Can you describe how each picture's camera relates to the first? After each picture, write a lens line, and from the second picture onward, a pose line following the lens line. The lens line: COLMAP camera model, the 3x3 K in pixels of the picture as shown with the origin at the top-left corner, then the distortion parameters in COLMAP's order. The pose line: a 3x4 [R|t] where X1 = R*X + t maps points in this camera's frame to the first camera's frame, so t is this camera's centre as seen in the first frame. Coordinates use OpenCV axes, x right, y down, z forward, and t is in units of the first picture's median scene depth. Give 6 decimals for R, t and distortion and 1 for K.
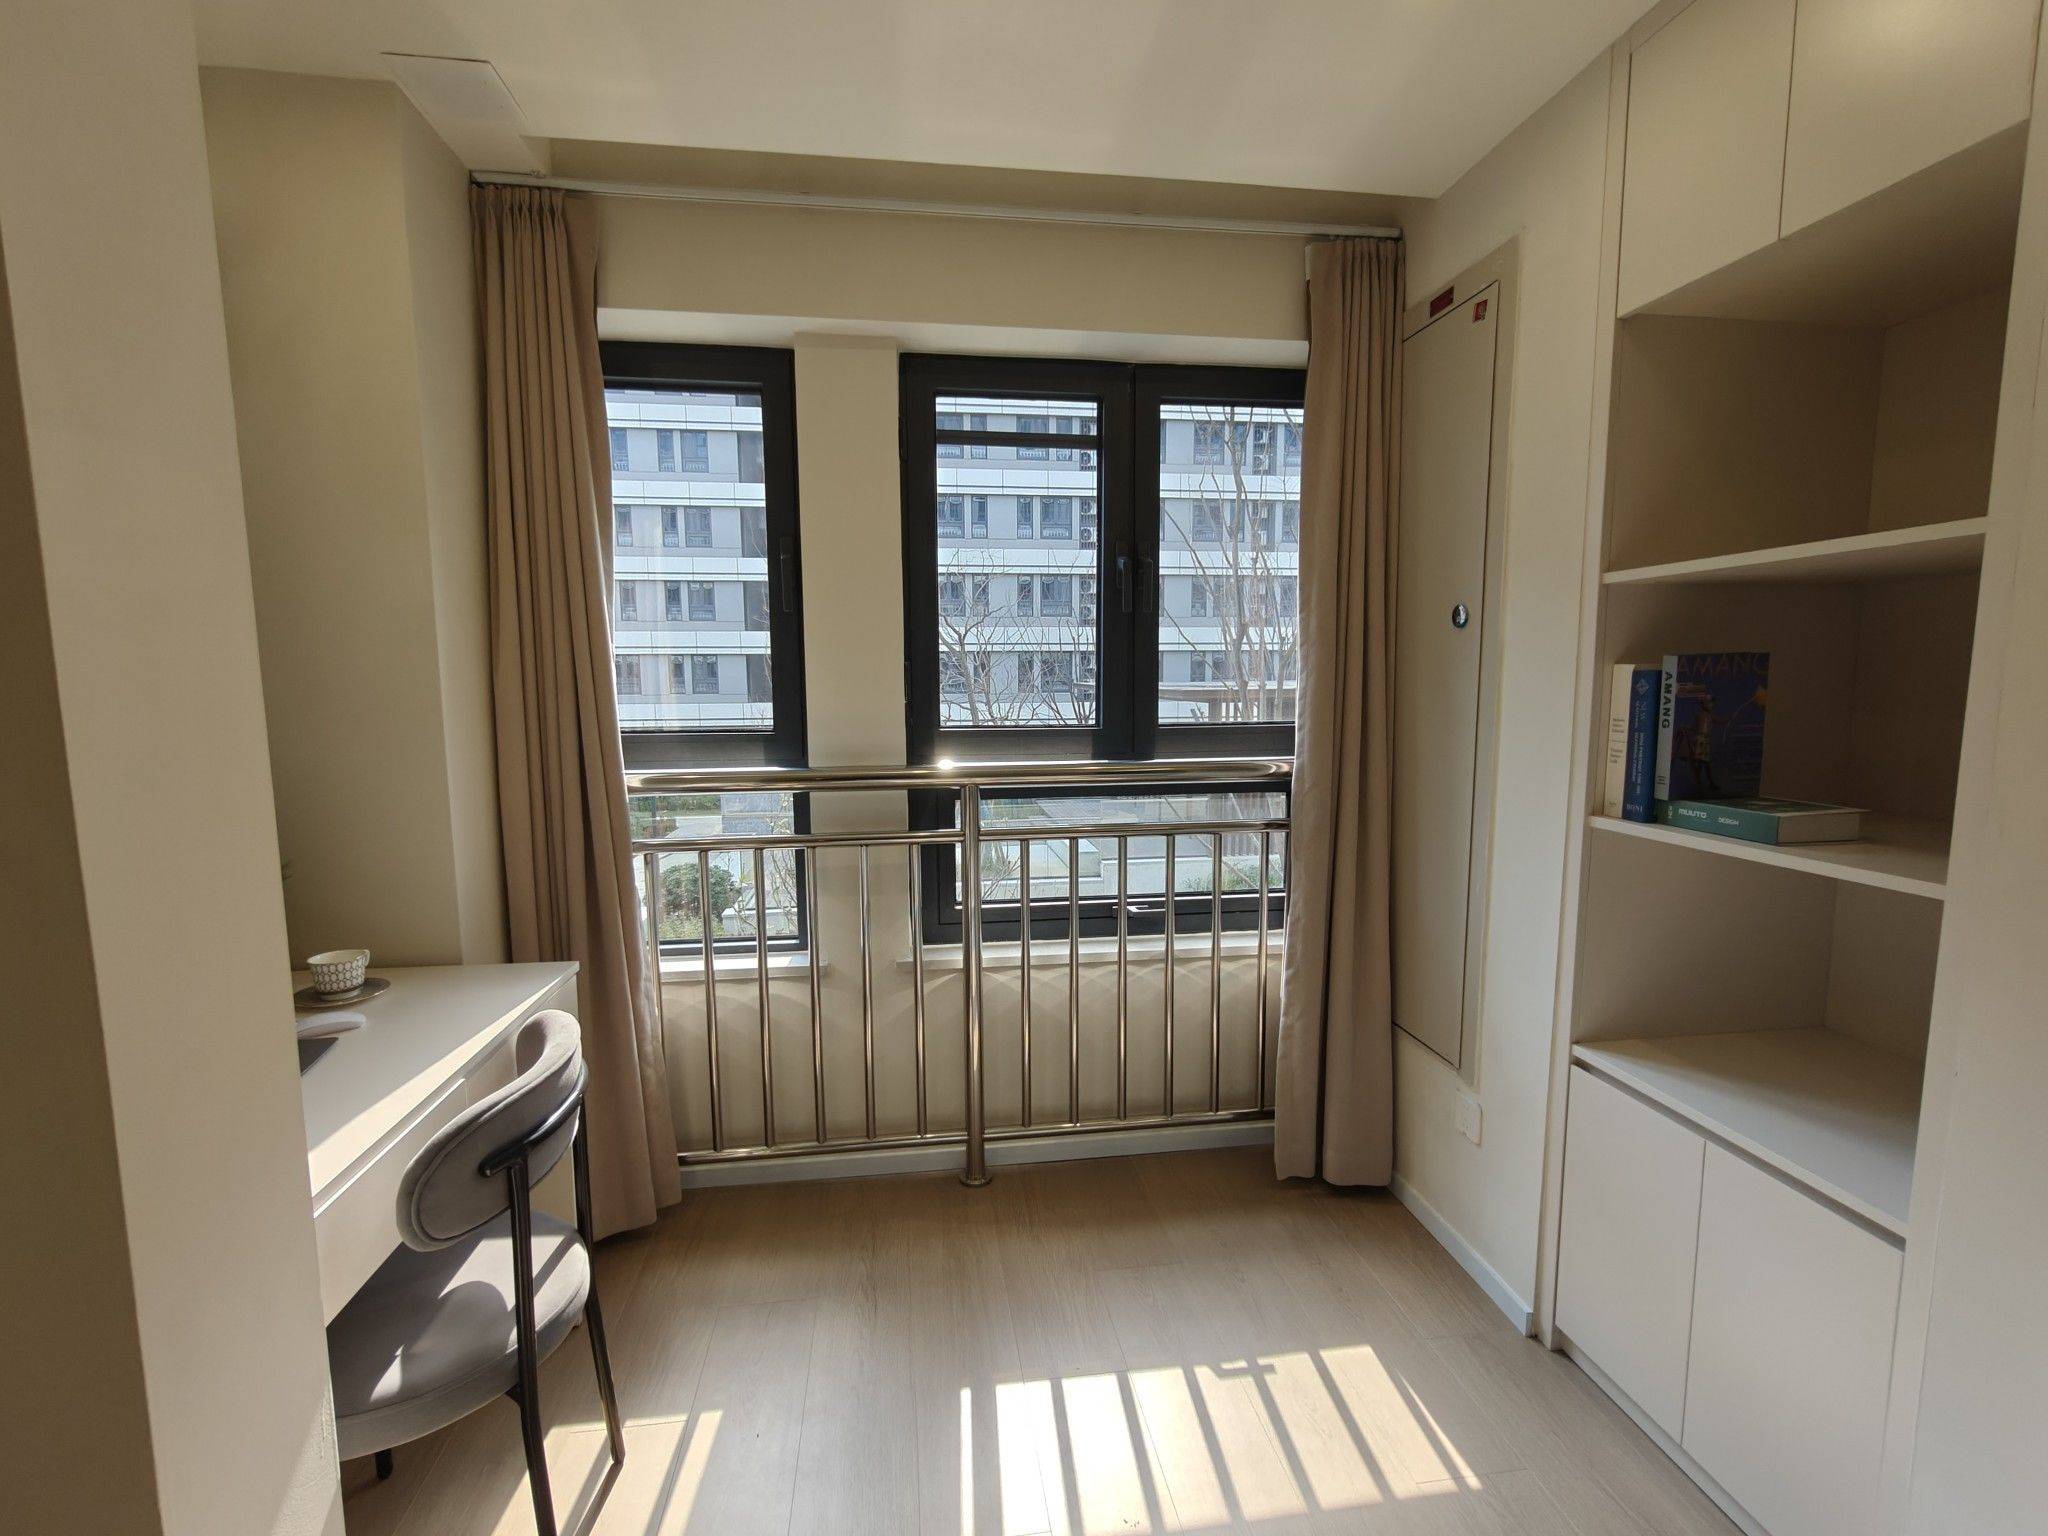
lens RADIAL K [[929.1, 0, 1019.6], [0, 929.1, 778.4], [0, 0, 1]] dist [0.000871, 0.000357]
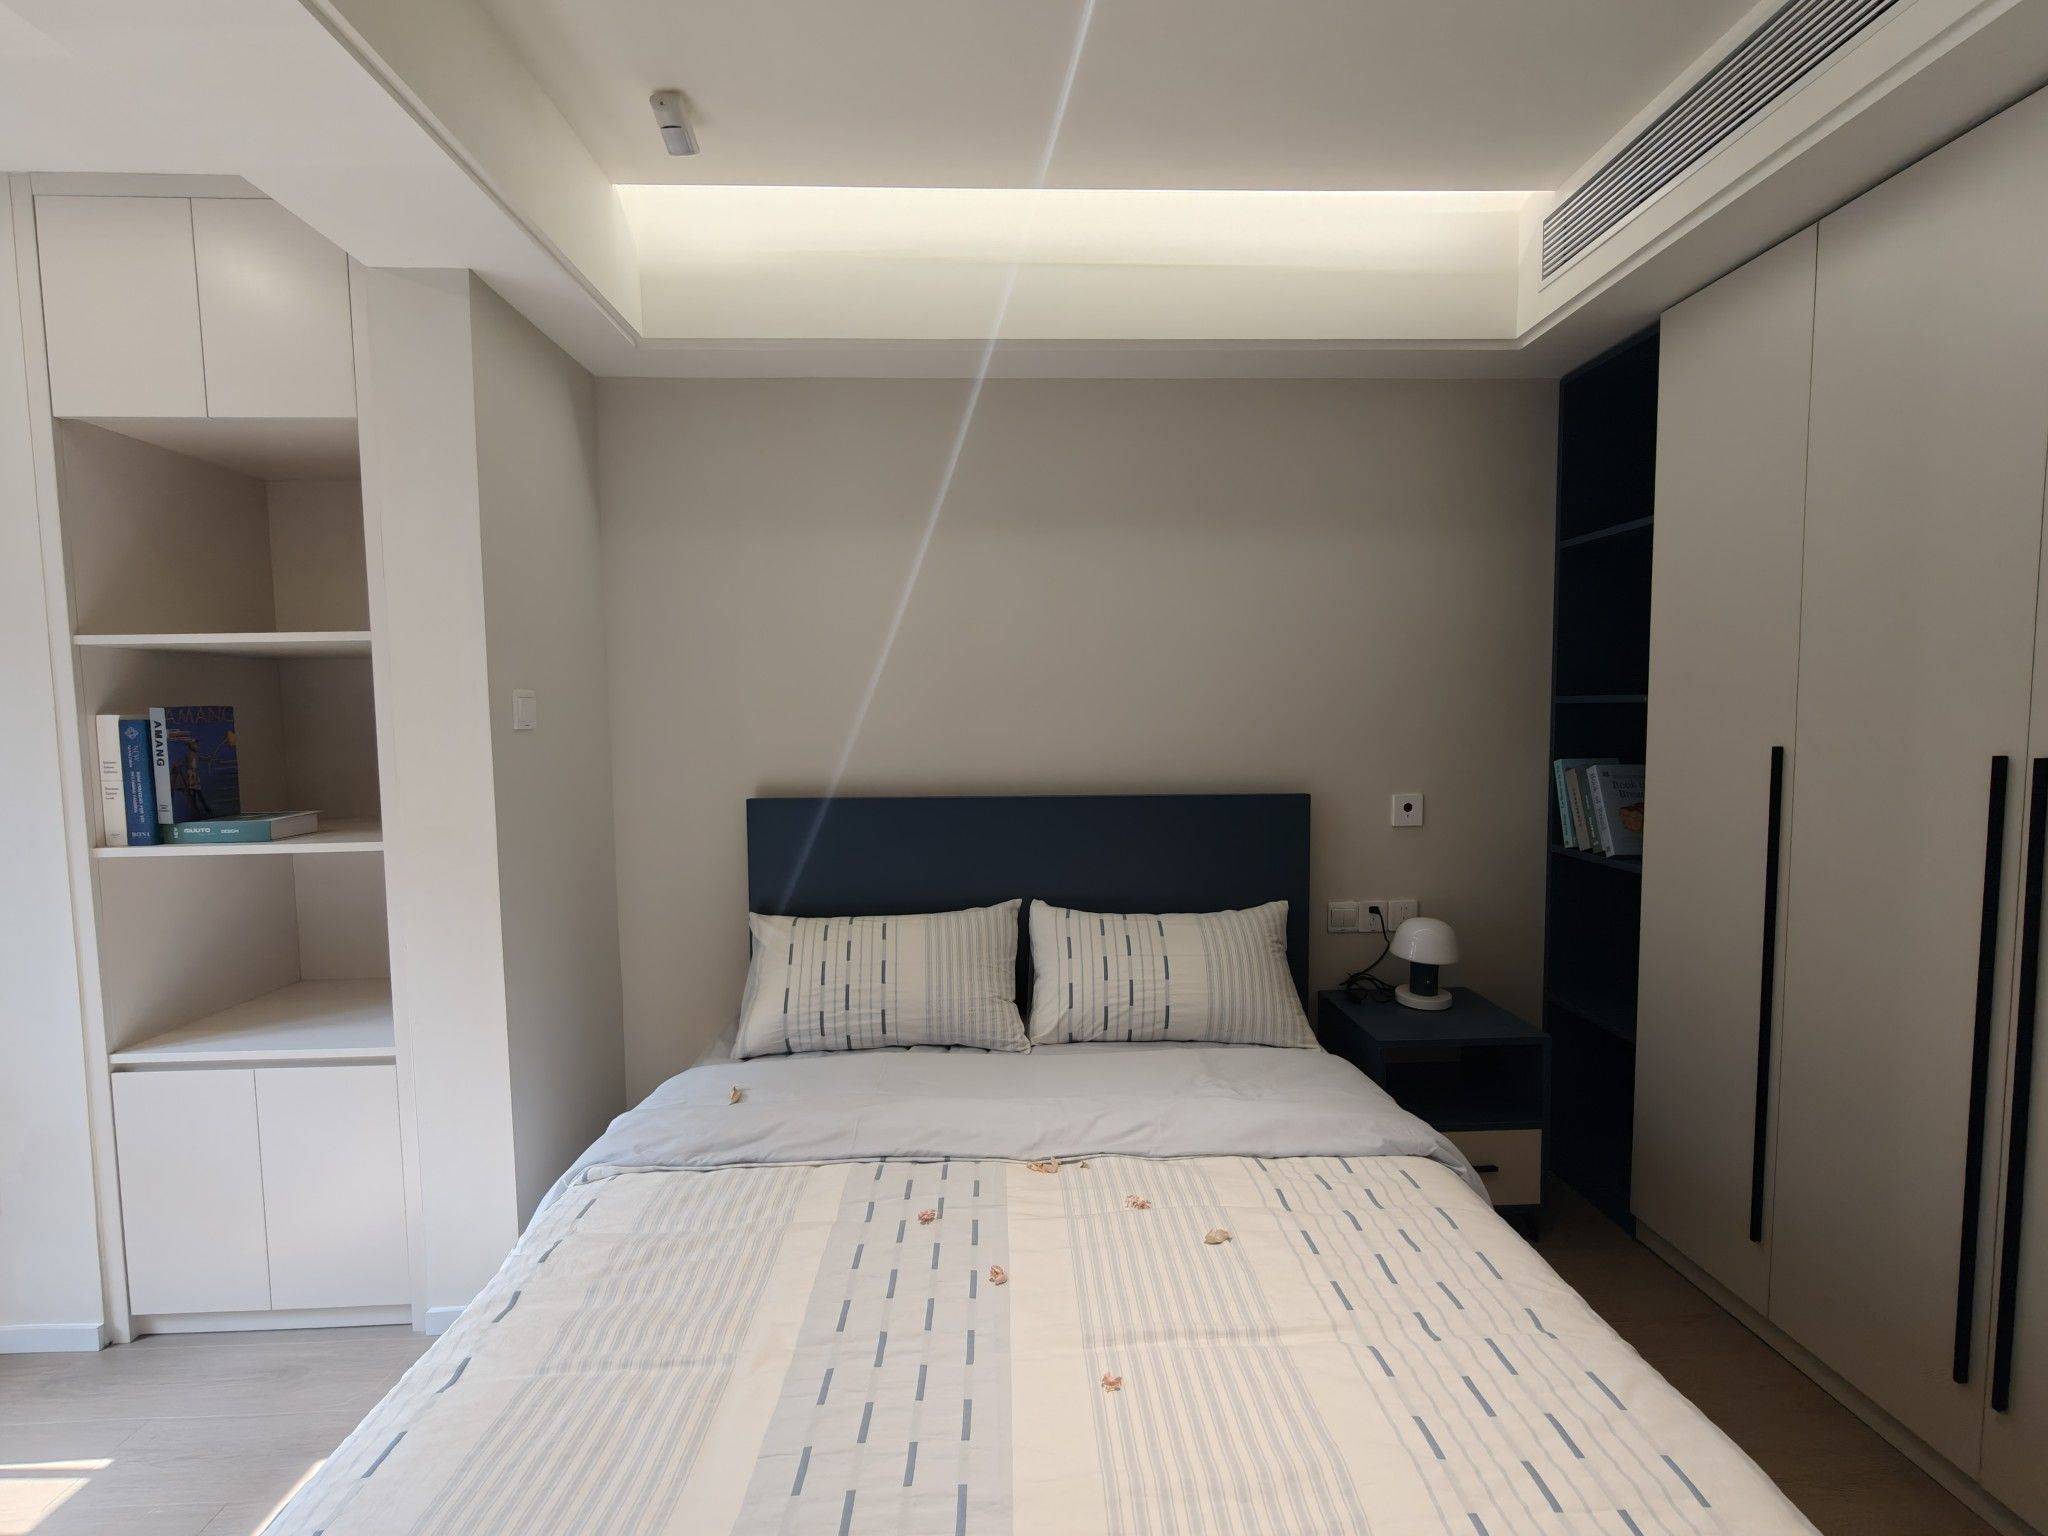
lens RADIAL K [[929.1, 0, 1019.6], [0, 929.1, 778.4], [0, 0, 1]] dist [0.000871, 0.000357]
pose [[0.100844, -0.066120, 0.992703, -0.361154], [0.126279, 0.990570, 0.053150, 0.035036], [-0.986856, 0.119997, 0.108243, -0.223765]]
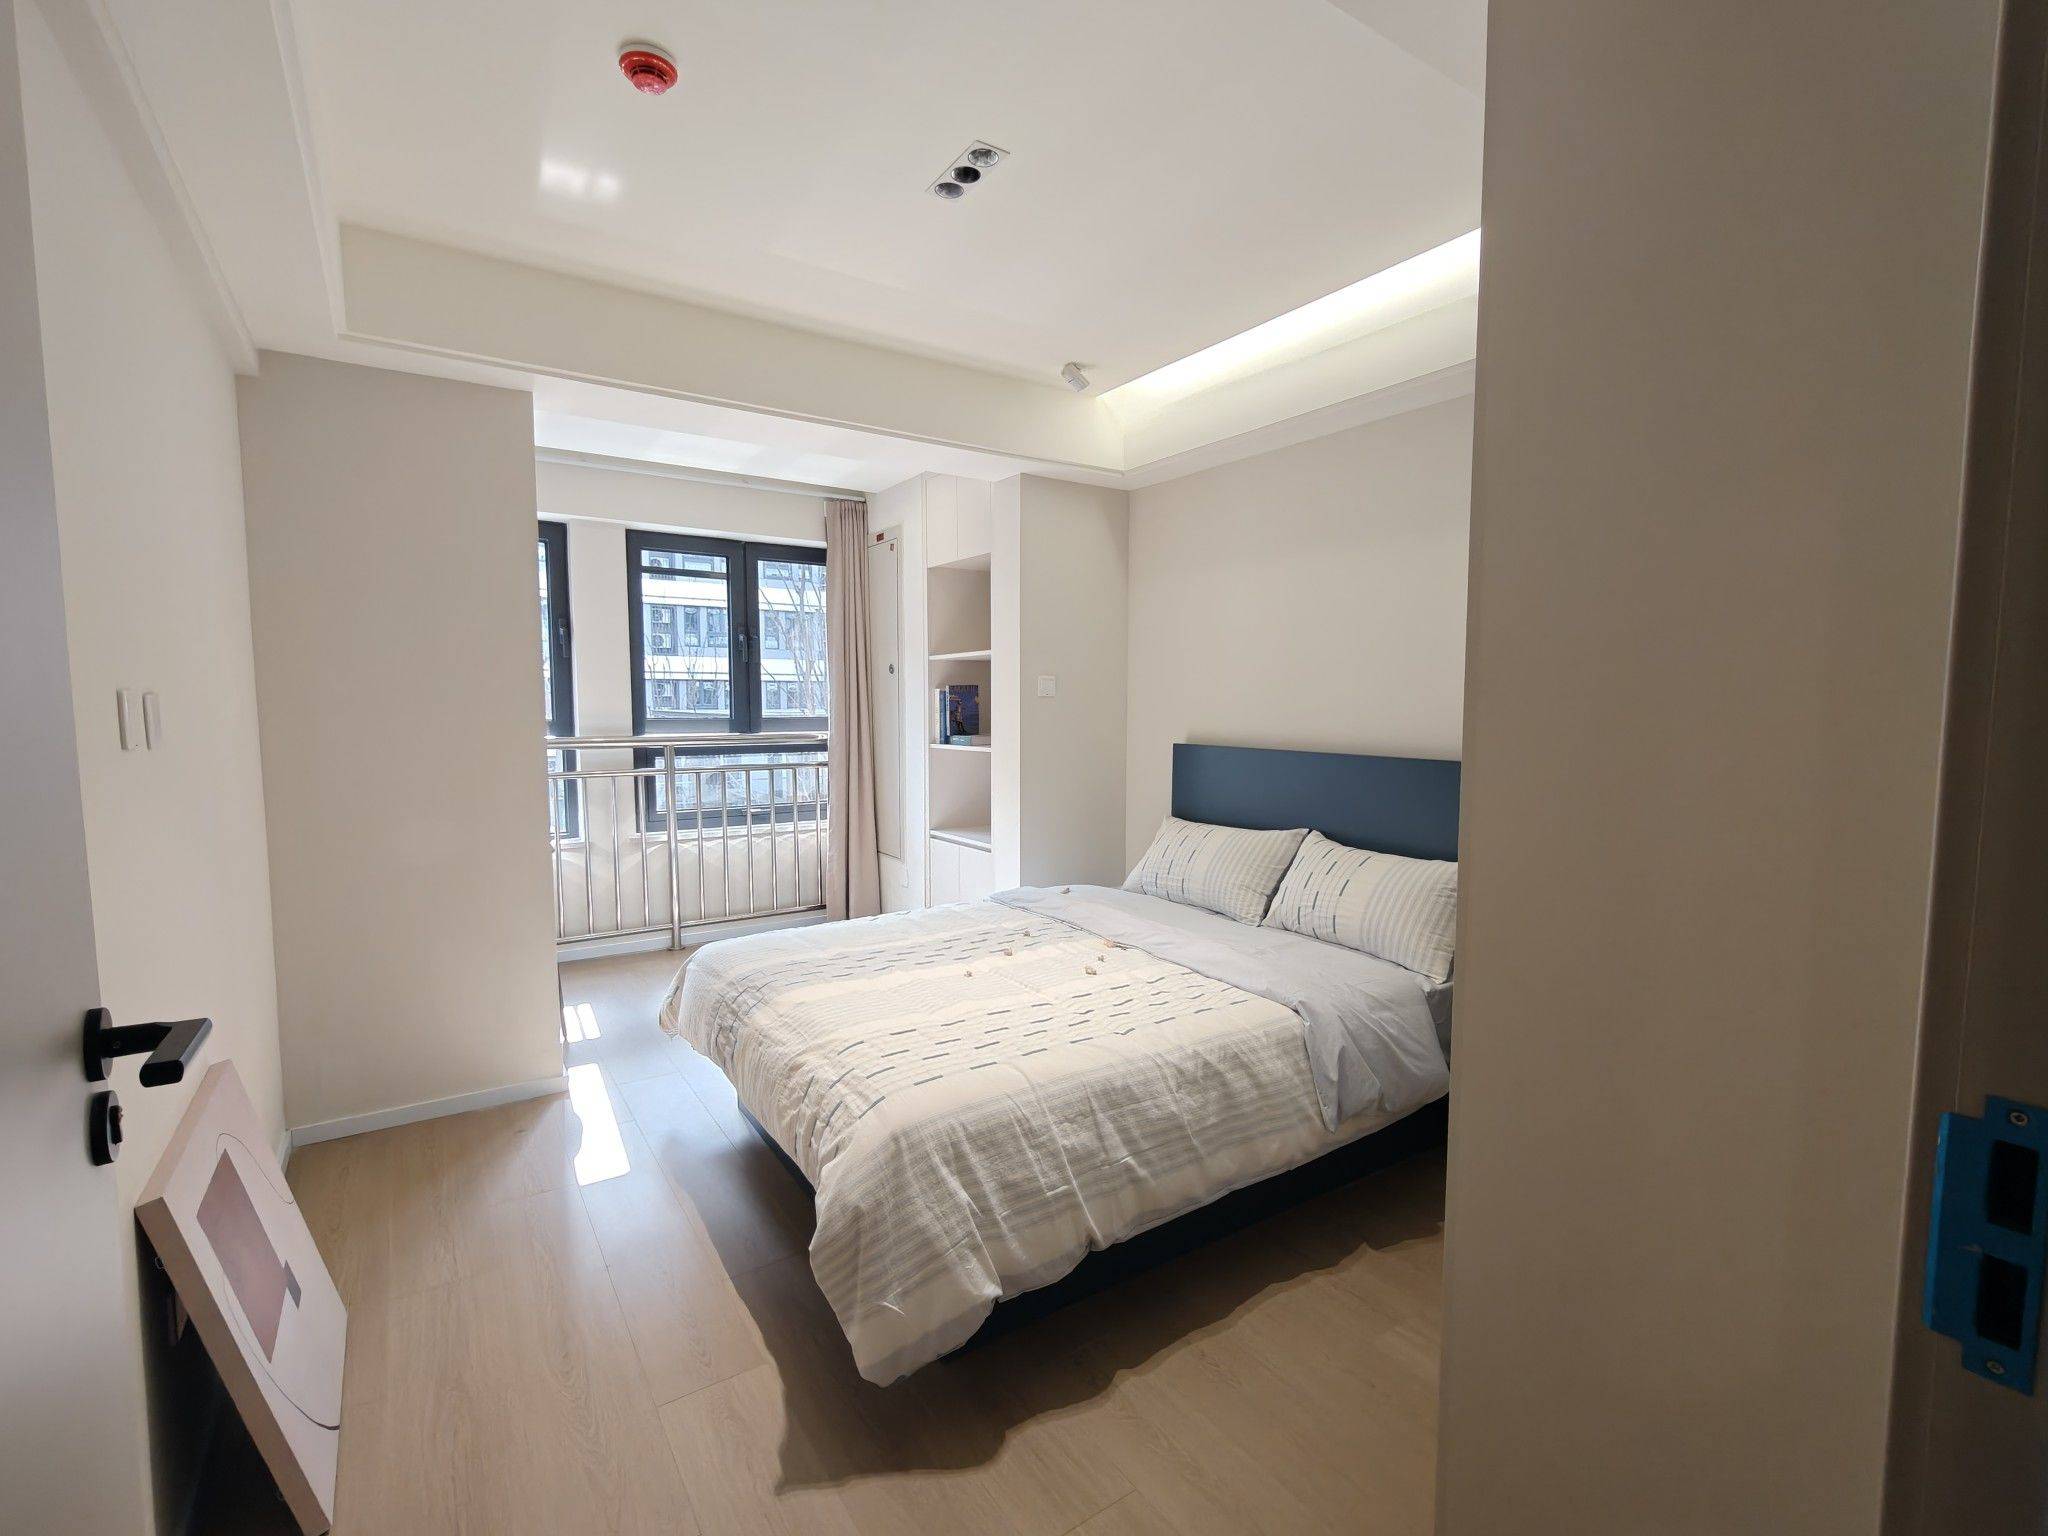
lens RADIAL K [[929.1, 0, 1019.6], [0, 929.1, 778.4], [0, 0, 1]] dist [0.000871, 0.000357]
pose [[0.900817, -0.030580, 0.433121, -0.313136], [0.044443, 0.998772, -0.021915, 0.198386], [-0.431919, 0.038991, 0.901069, -1.459890]]
